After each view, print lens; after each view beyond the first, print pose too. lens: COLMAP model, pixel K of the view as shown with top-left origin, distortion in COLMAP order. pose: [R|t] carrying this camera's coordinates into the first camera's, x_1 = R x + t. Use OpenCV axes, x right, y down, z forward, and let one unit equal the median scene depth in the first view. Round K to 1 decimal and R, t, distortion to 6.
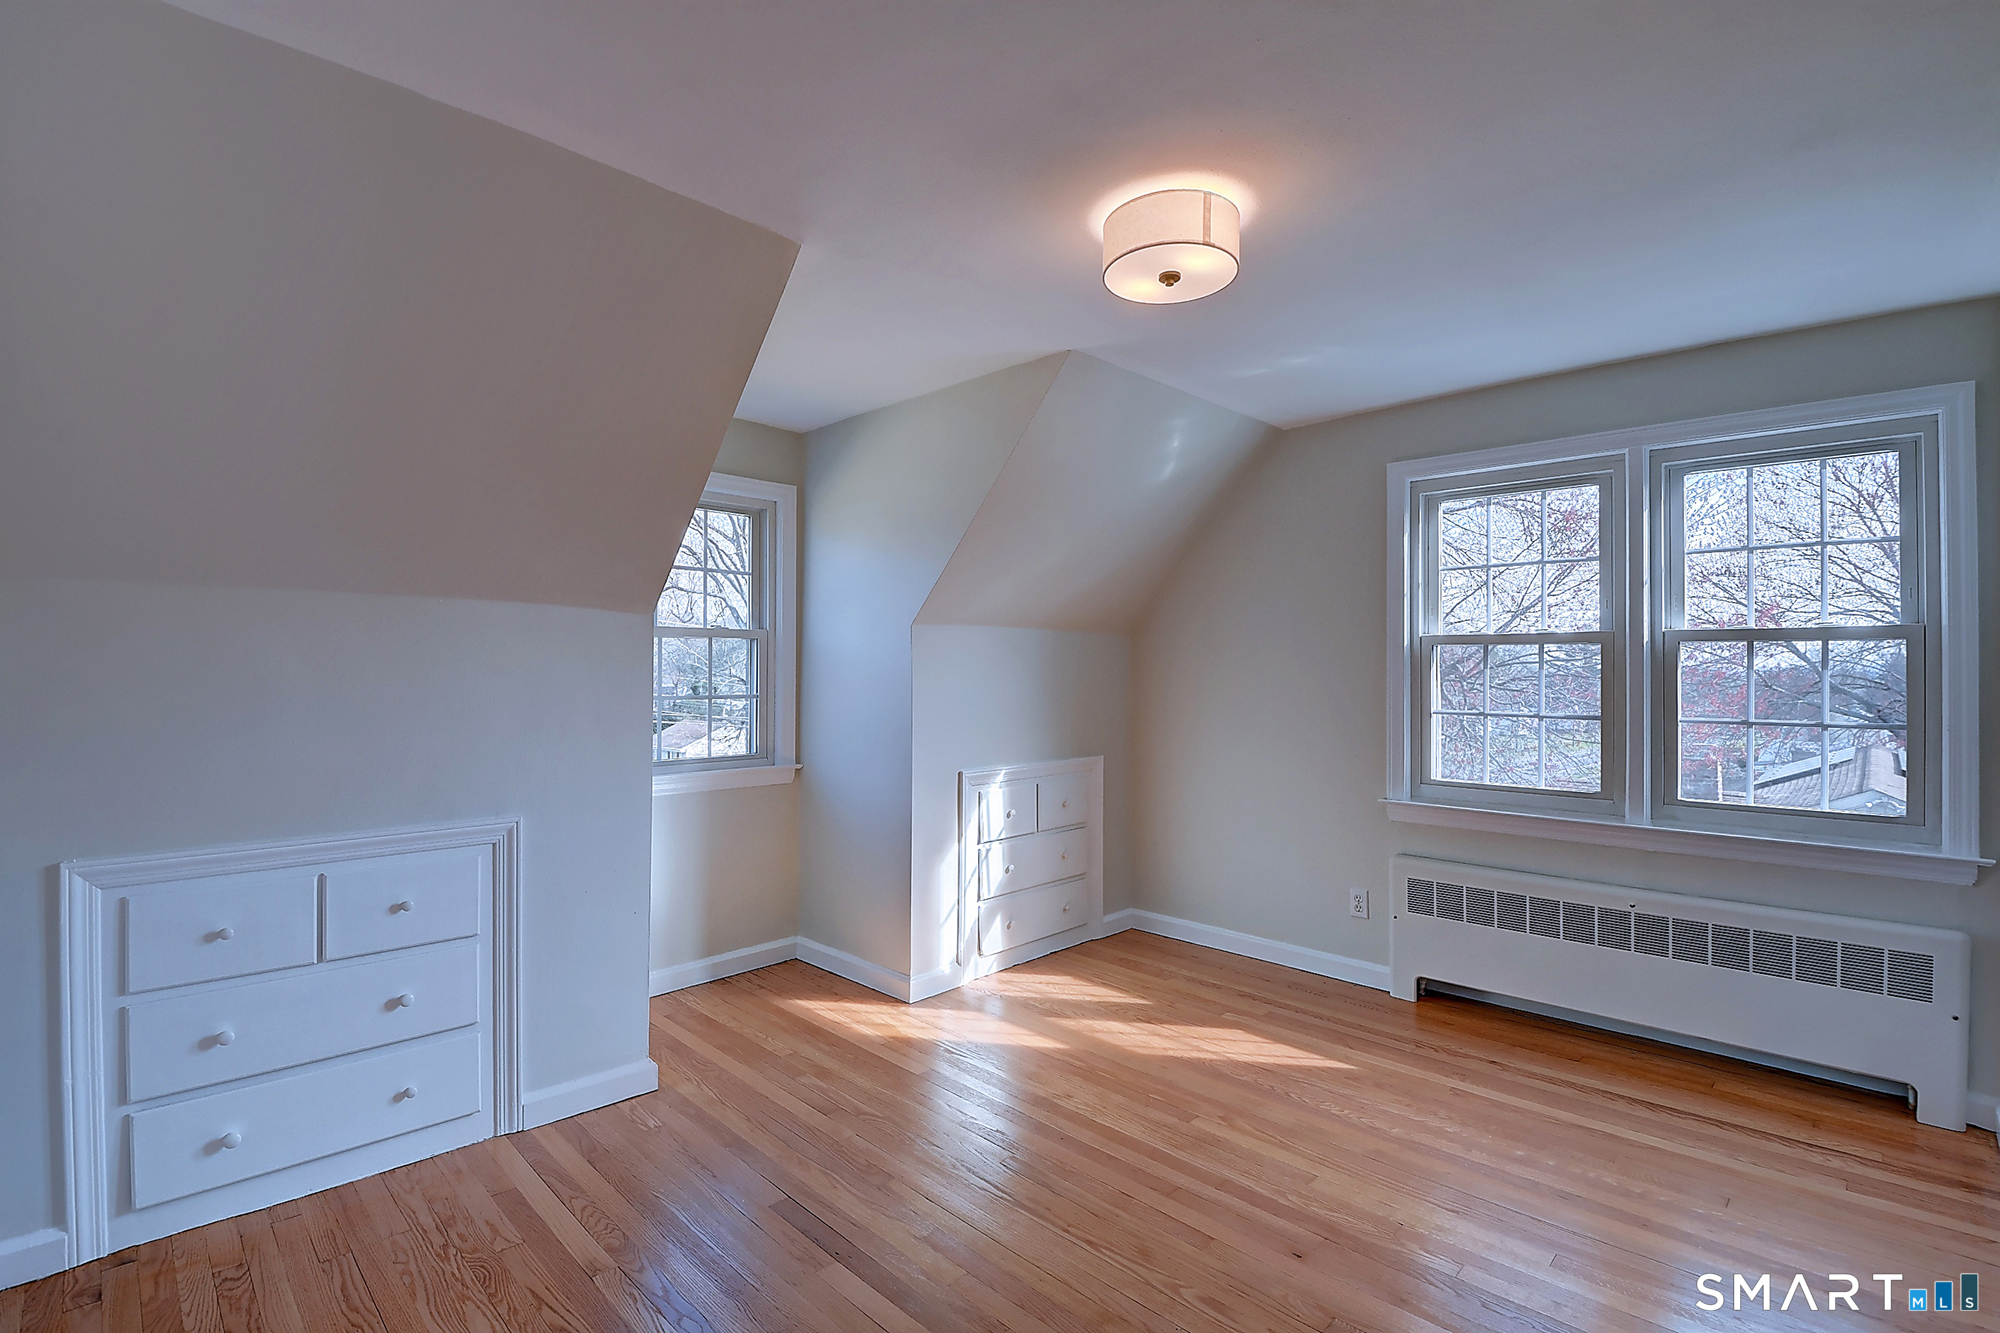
lens RADIAL K [[921.0, 0, 979.9], [0, 921.0, 668.8], [0, 0, 1]] dist [0.000264, -0.000865]
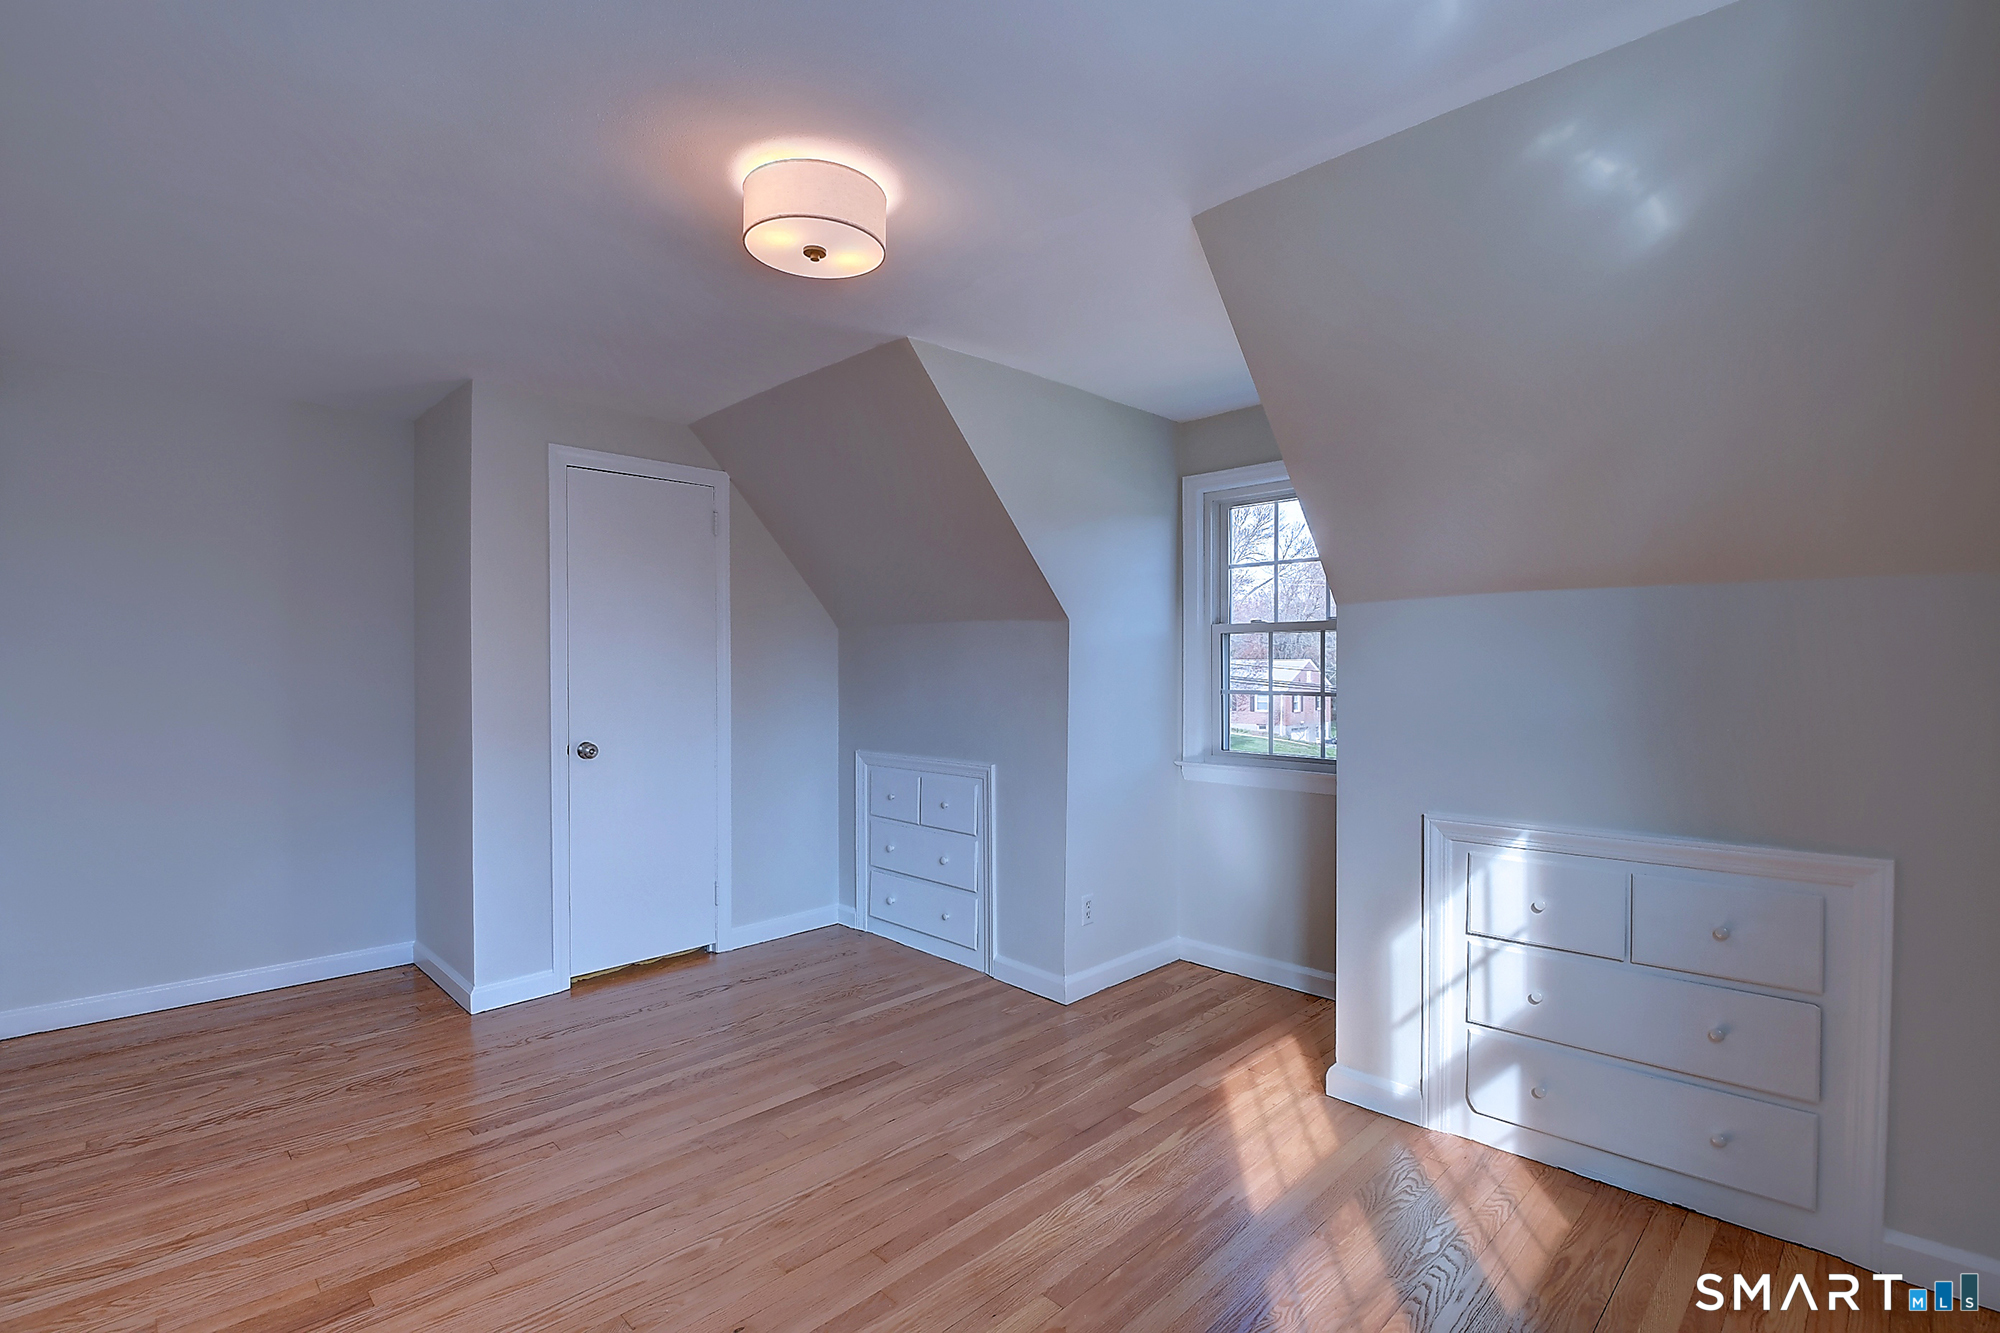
lens RADIAL K [[921.0, 0, 979.9], [0, 921.0, 668.8], [0, 0, 1]] dist [0.000264, -0.000865]
pose [[-0.009397, -0.002607, -0.999952, 0.725746], [-0.002121, 0.999994, -0.002587, 0.007787], [0.999954, 0.002096, -0.009403, 0.737449]]
